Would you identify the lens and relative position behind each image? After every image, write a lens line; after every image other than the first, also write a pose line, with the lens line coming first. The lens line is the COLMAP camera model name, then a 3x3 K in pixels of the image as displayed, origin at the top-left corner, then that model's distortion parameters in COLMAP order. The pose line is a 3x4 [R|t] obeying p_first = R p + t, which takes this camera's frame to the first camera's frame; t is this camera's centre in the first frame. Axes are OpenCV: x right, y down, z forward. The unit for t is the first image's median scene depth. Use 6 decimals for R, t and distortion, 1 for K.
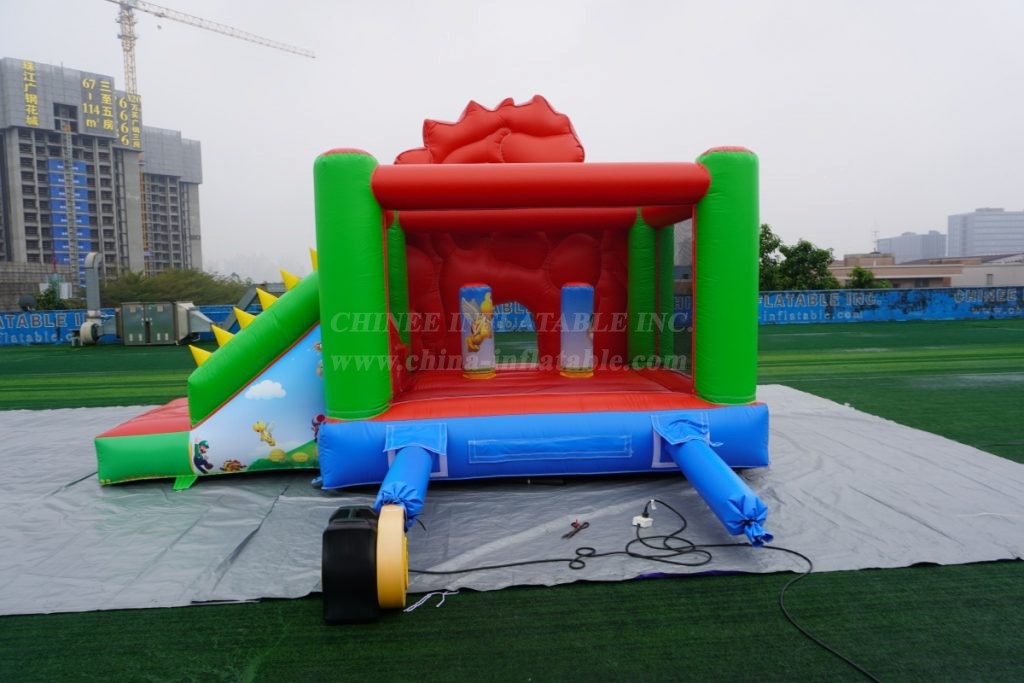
lens RADIAL K [[676.3, 0, 512.0], [0, 676.3, 341.5], [0, 0, 1]] dist [-0.025326, 0.003578]
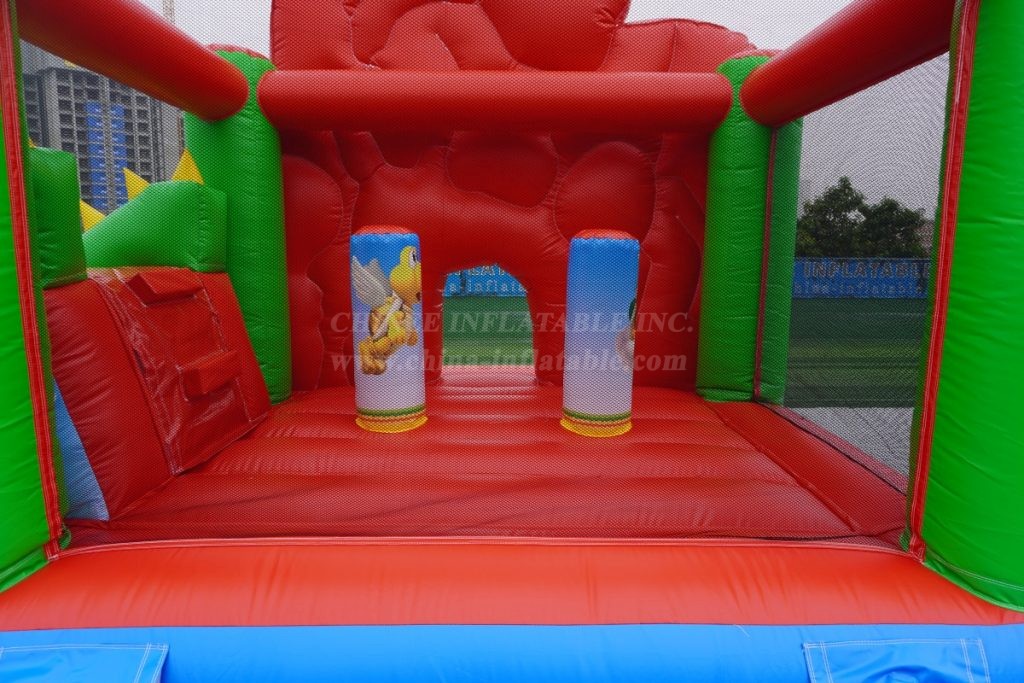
lens RADIAL K [[676.3, 0, 512.0], [0, 676.3, 341.5], [0, 0, 1]] dist [-0.025326, 0.003578]
pose [[0.997906, 0.035941, -0.053785, 0.051662], [-0.032519, 0.997471, 0.063204, -0.032516], [0.055921, -0.061322, 0.996550, 0.448908]]
